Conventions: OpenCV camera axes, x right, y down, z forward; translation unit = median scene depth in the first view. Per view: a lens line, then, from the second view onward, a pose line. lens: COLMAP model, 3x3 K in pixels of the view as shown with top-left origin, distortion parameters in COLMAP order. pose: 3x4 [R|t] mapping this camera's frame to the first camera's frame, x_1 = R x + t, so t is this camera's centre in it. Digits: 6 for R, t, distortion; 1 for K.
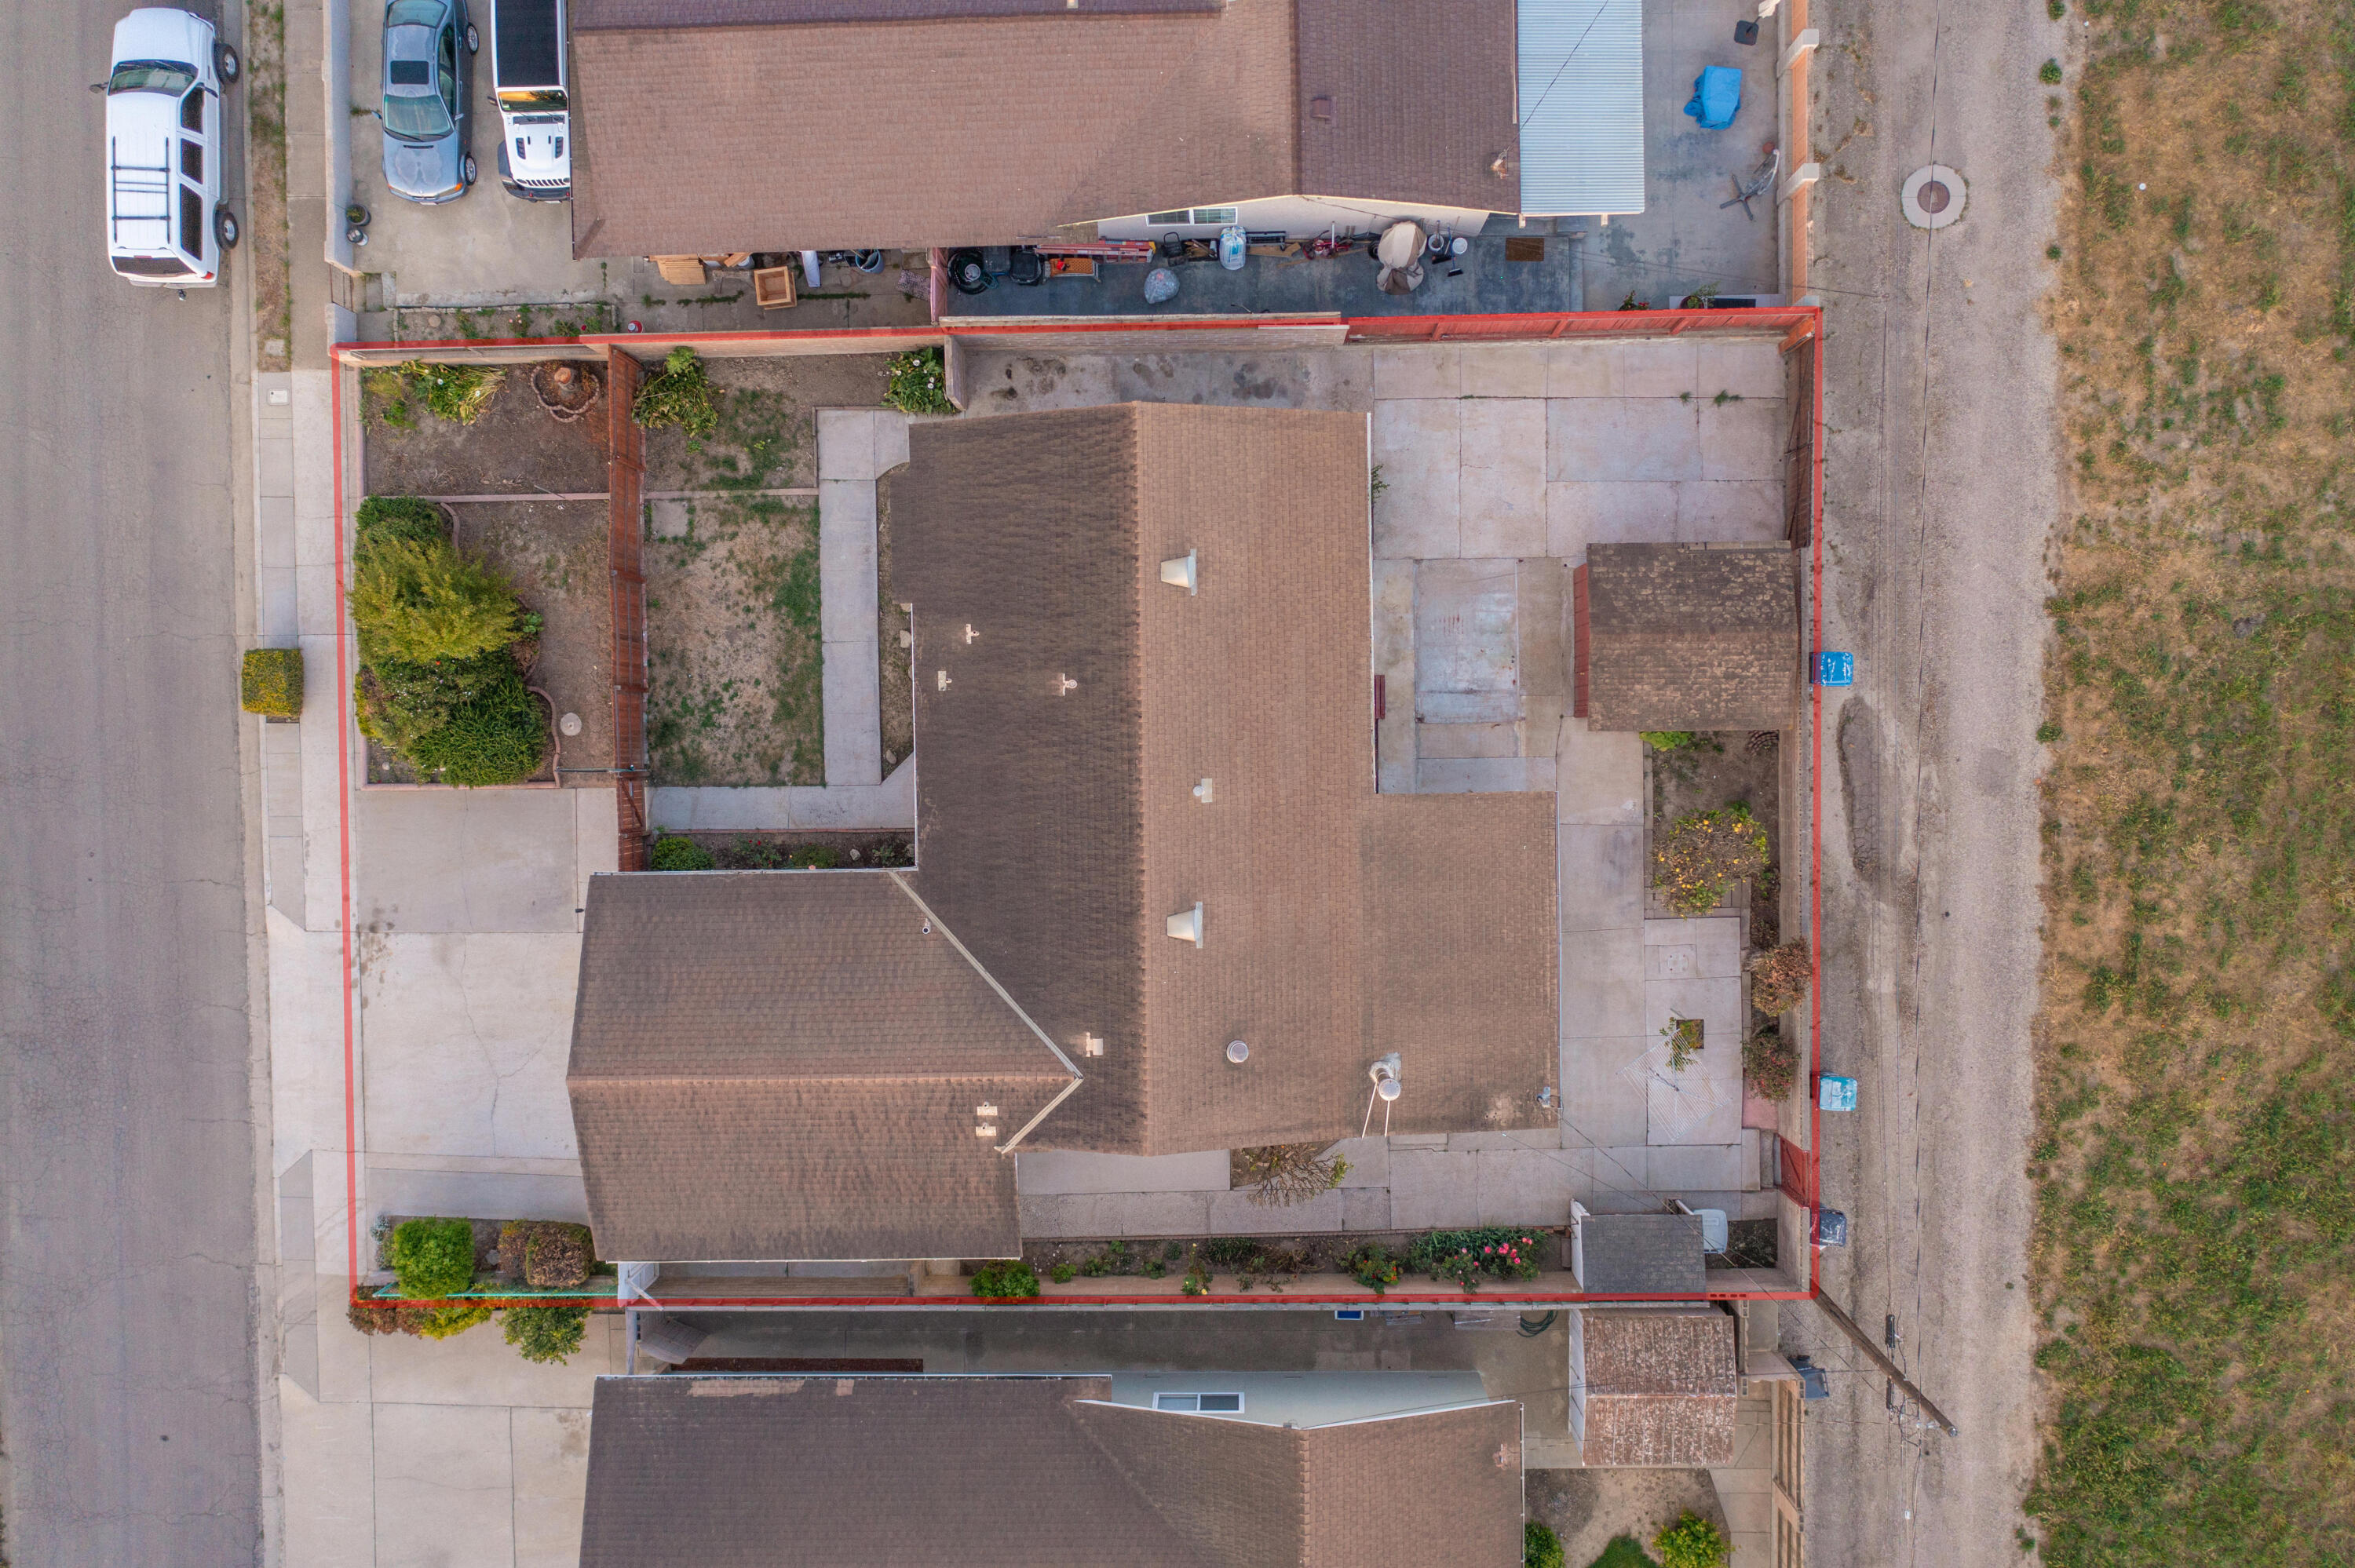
lens RADIAL K [[1868.1, 0, 1177.7], [0, 1868.1, 775.4], [0, 0, 1]] dist [0.004208, -0.007179]
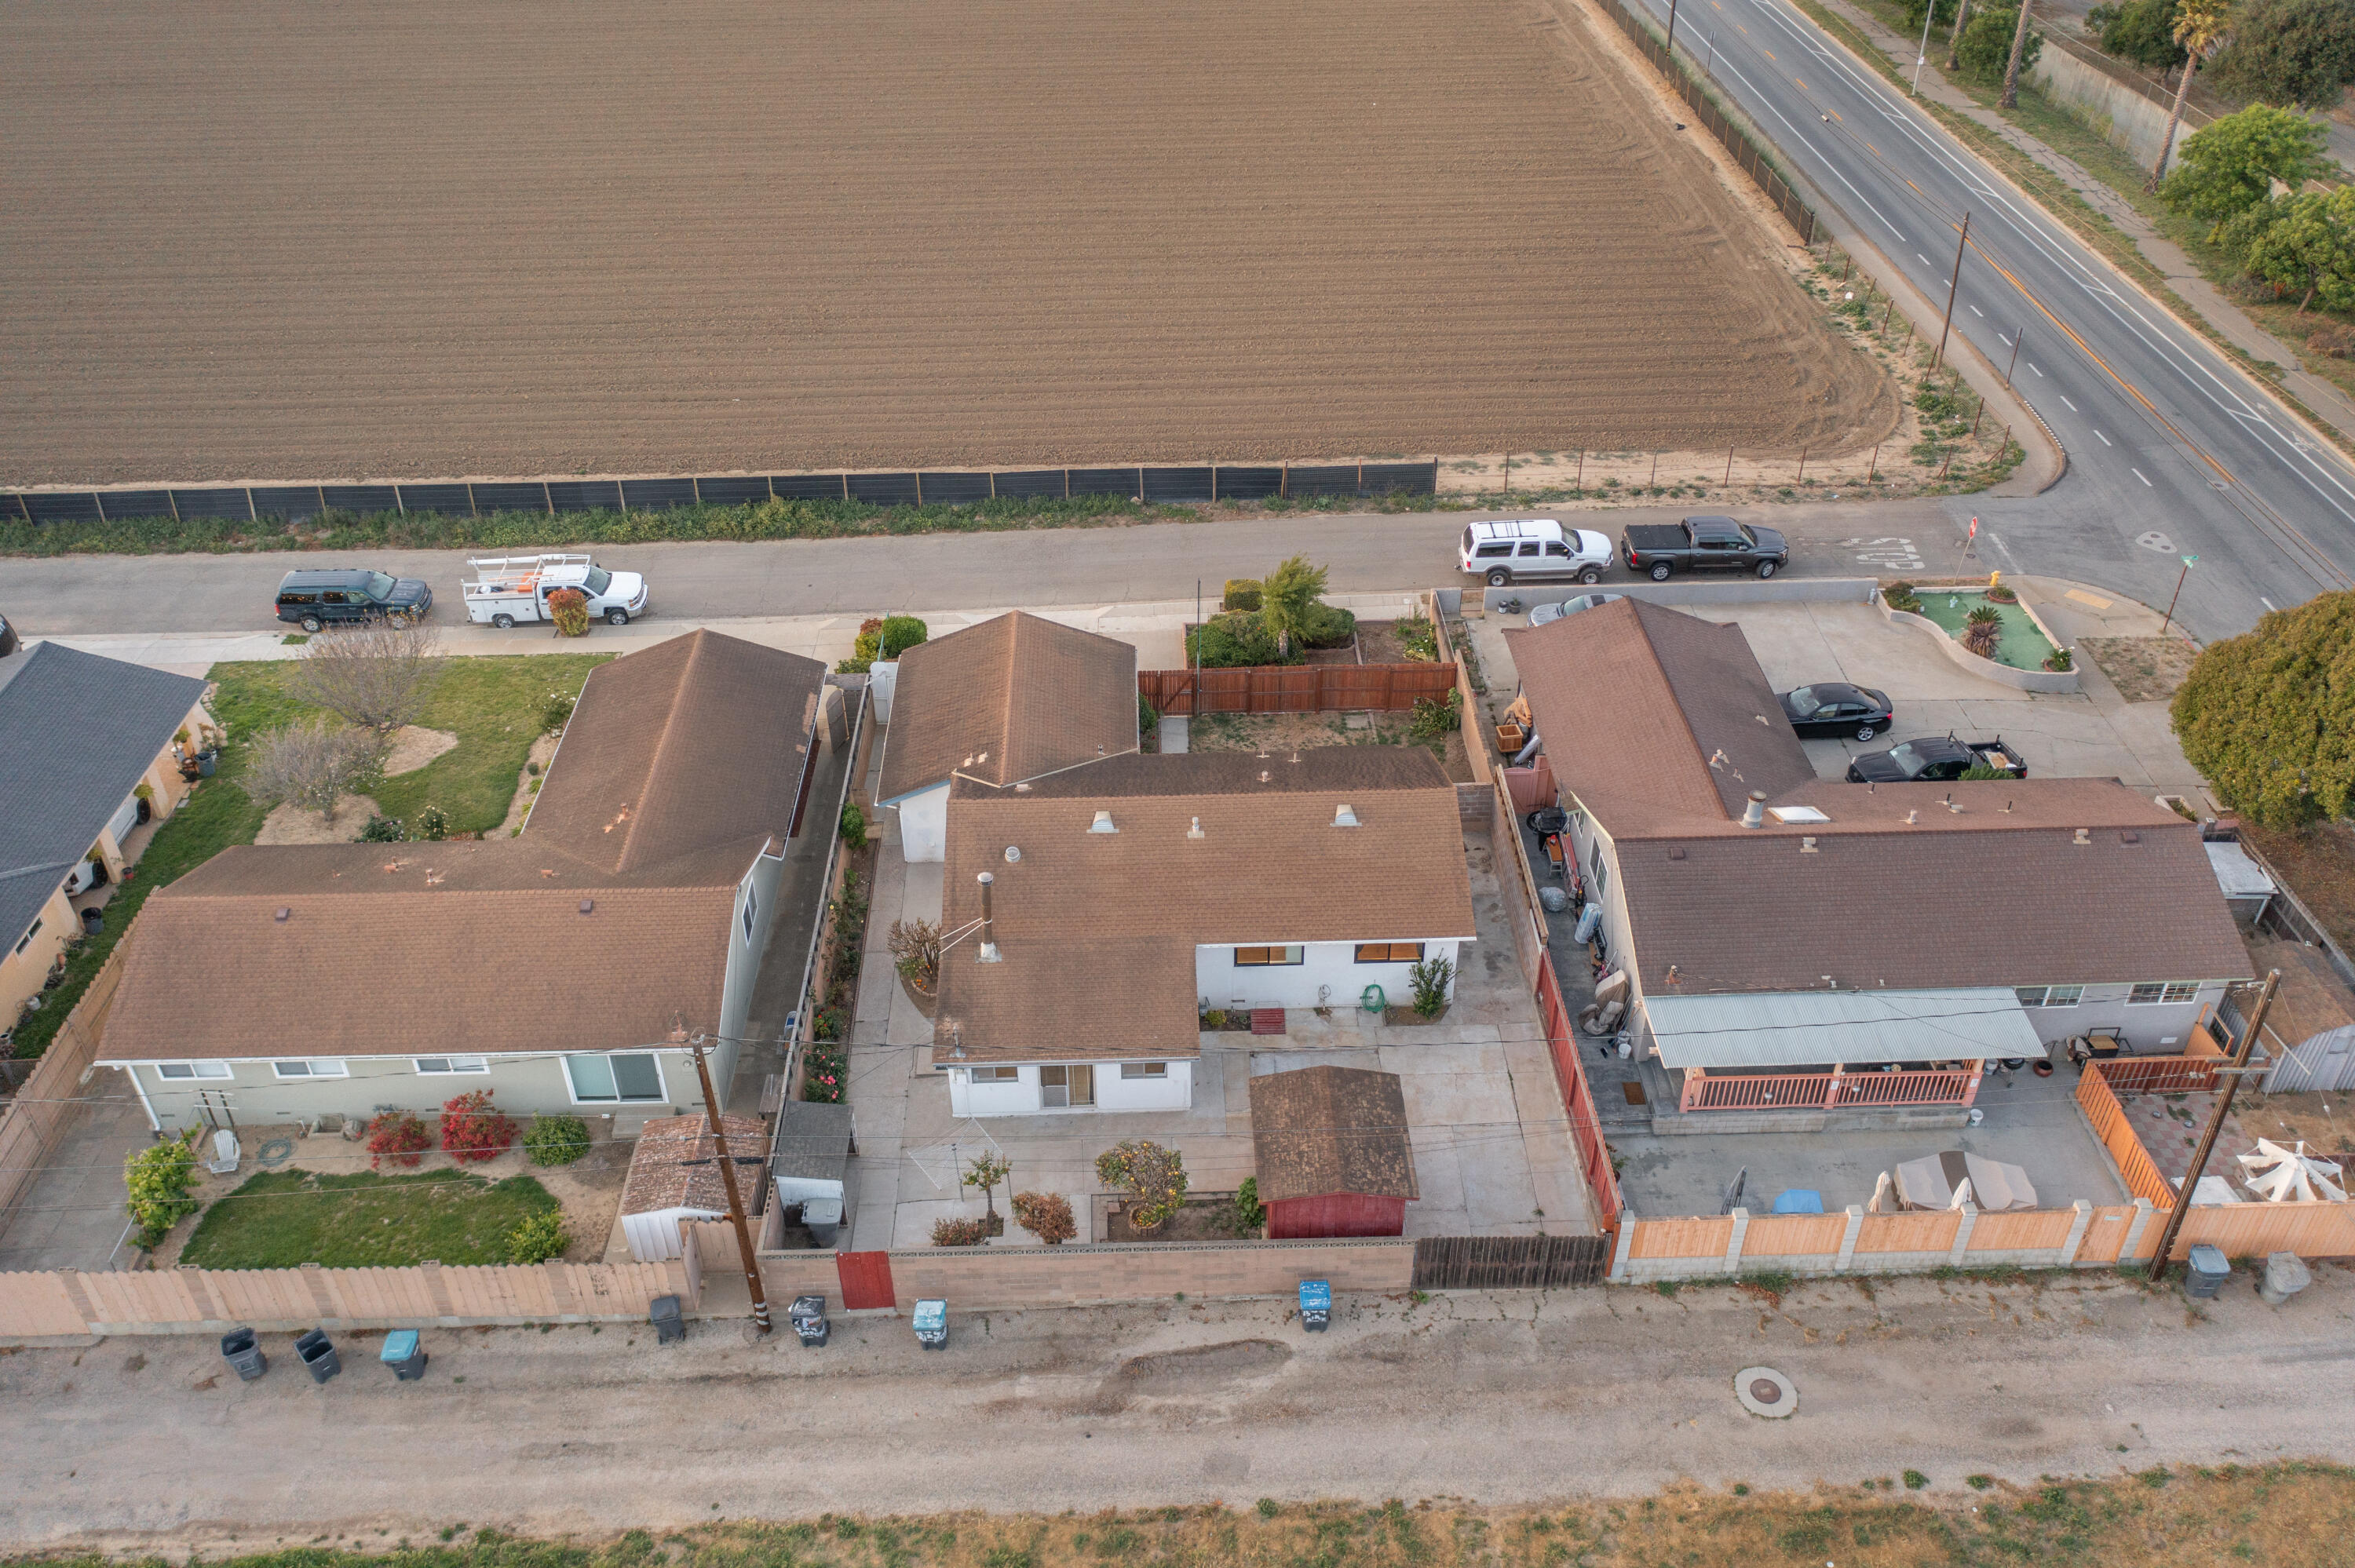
lens RADIAL K [[1862.8, 0, 1176.2], [0, 1862.8, 792.6], [0, 0, 1]] dist [-0.000768, 0.000888]
pose [[0.014027, 0.611421, -0.791182, 1.017478], [-0.999853, 0.000809, -0.017102, 0.043246], [-0.009817, 0.791305, 0.611342, 0.084680]]
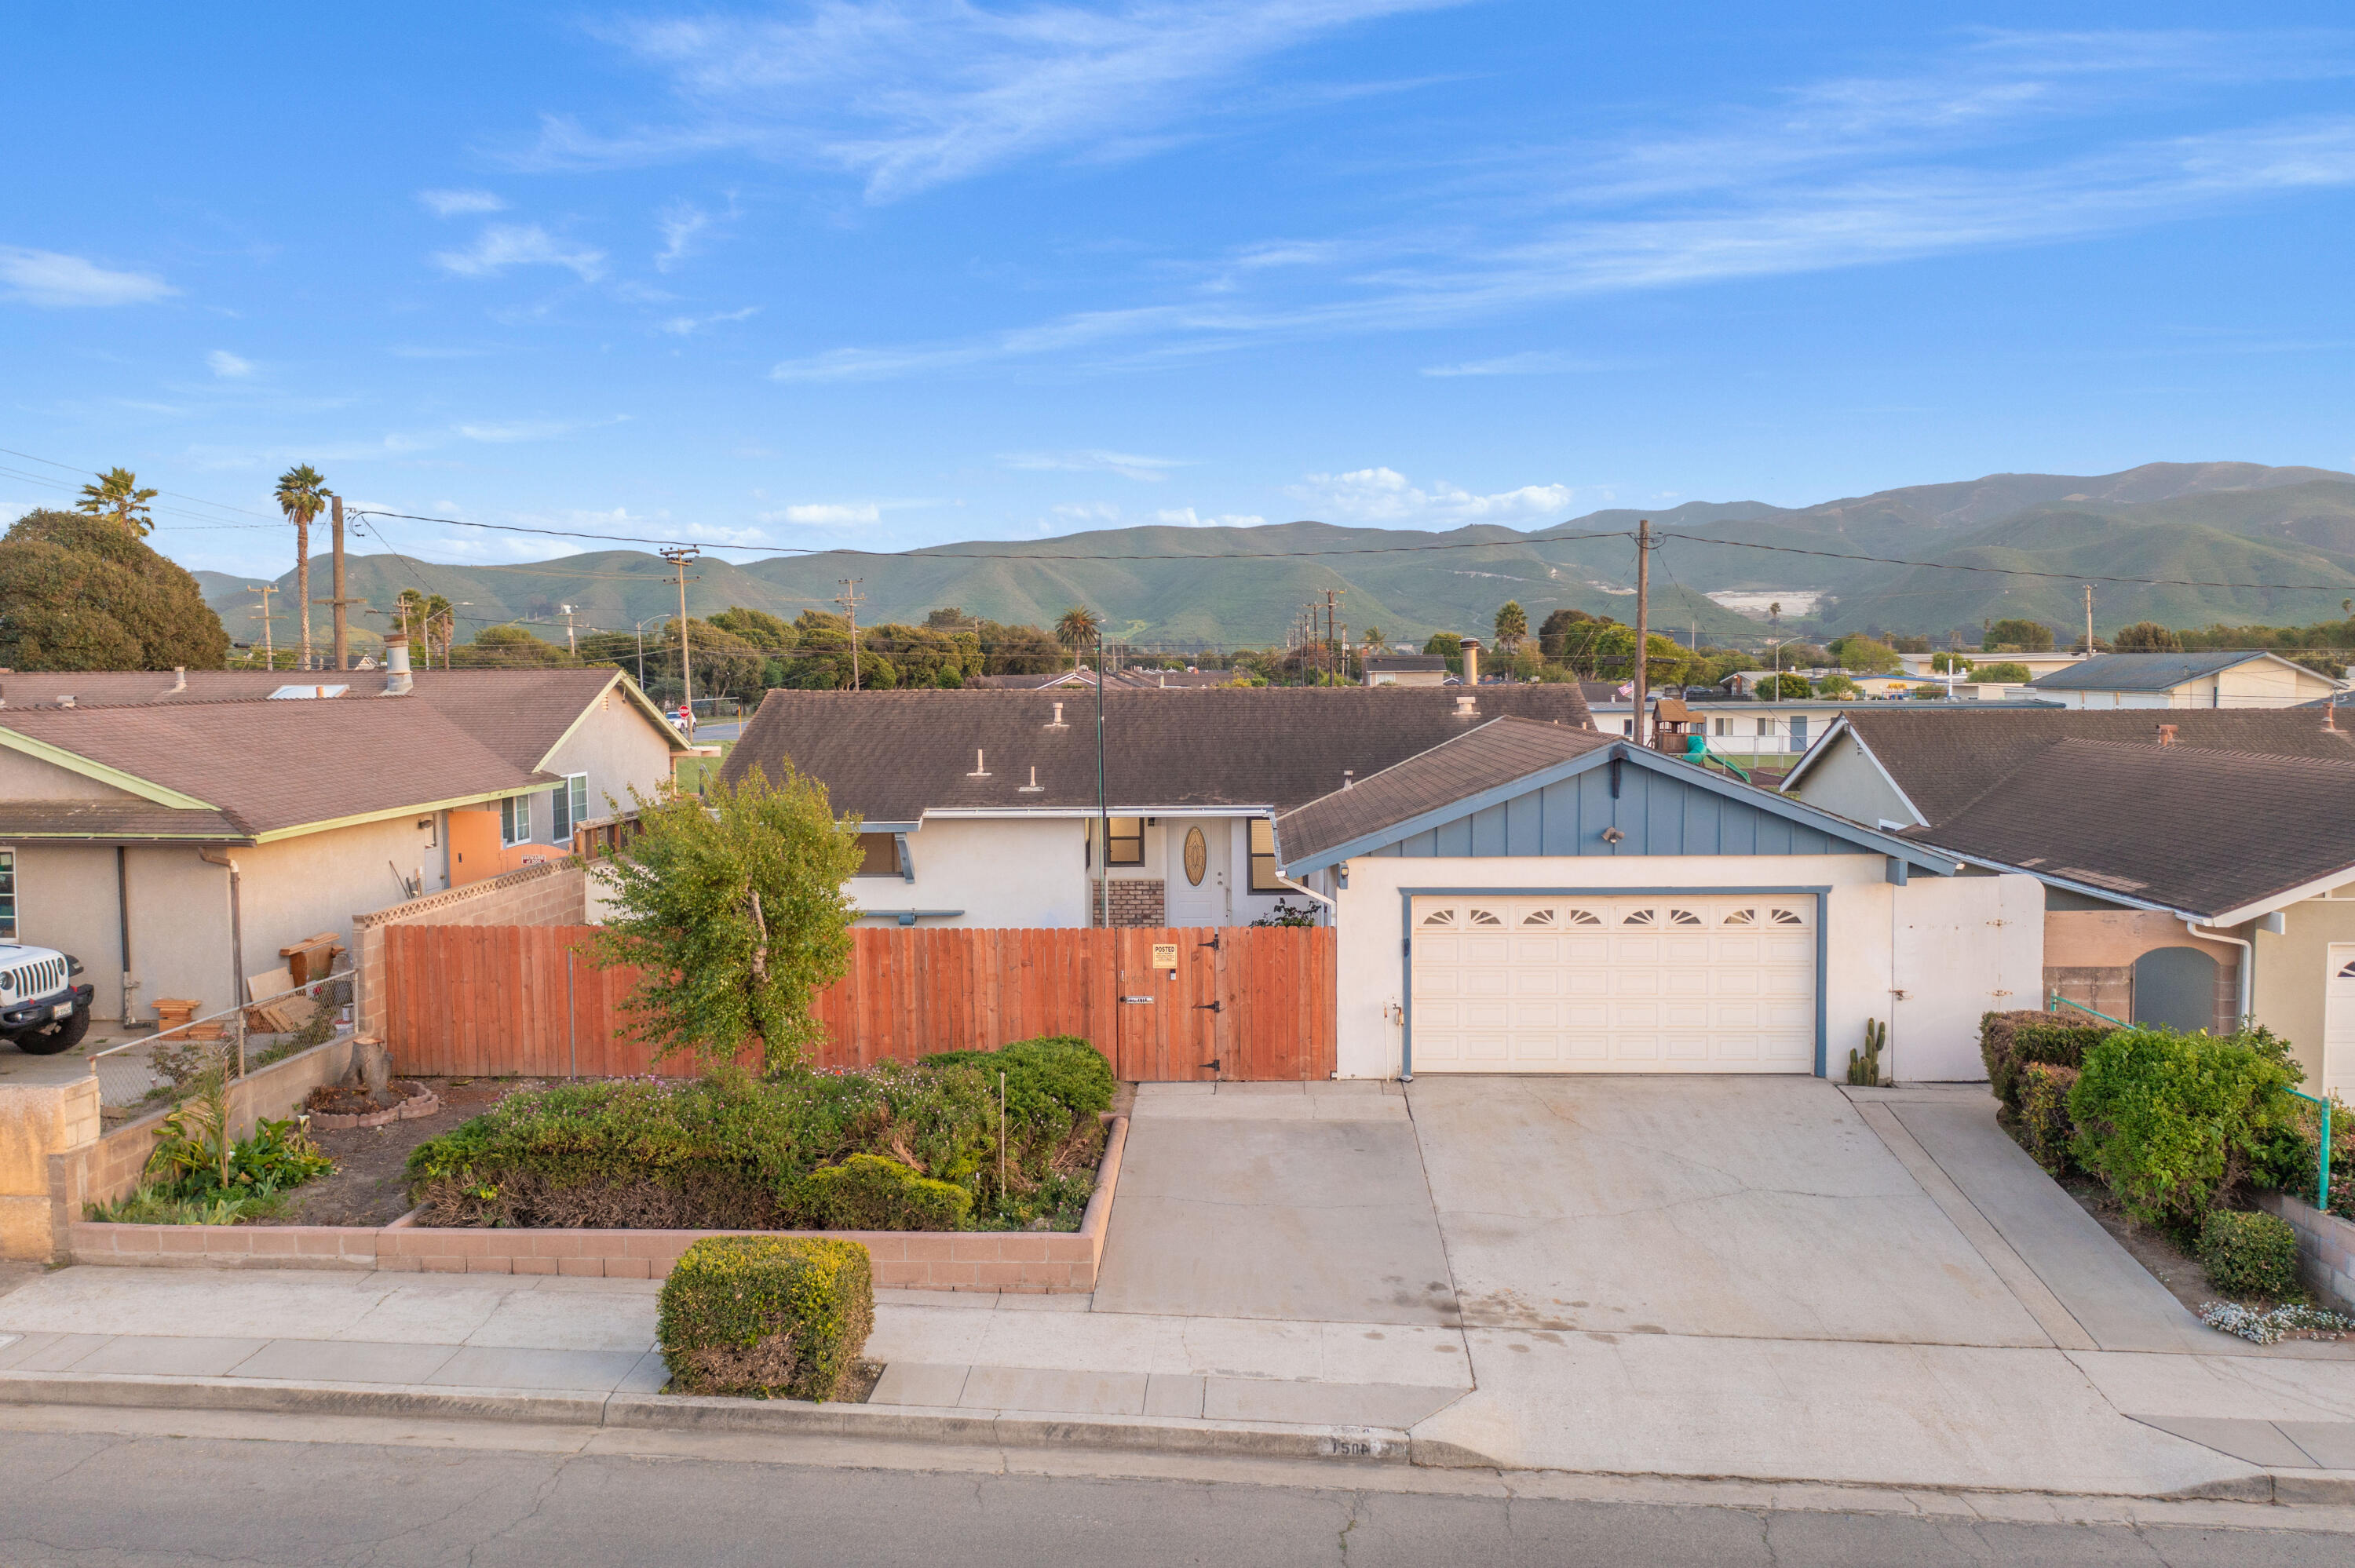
lens RADIAL K [[1868.1, 0, 1177.7], [0, 1868.1, 775.4], [0, 0, 1]] dist [0.004208, -0.007179]
pose [[0.055830, -0.026324, 0.998093, -0.843811], [0.998169, -0.021809, -0.056410, 0.051585], [0.023253, 0.999416, 0.025058, 0.904462]]
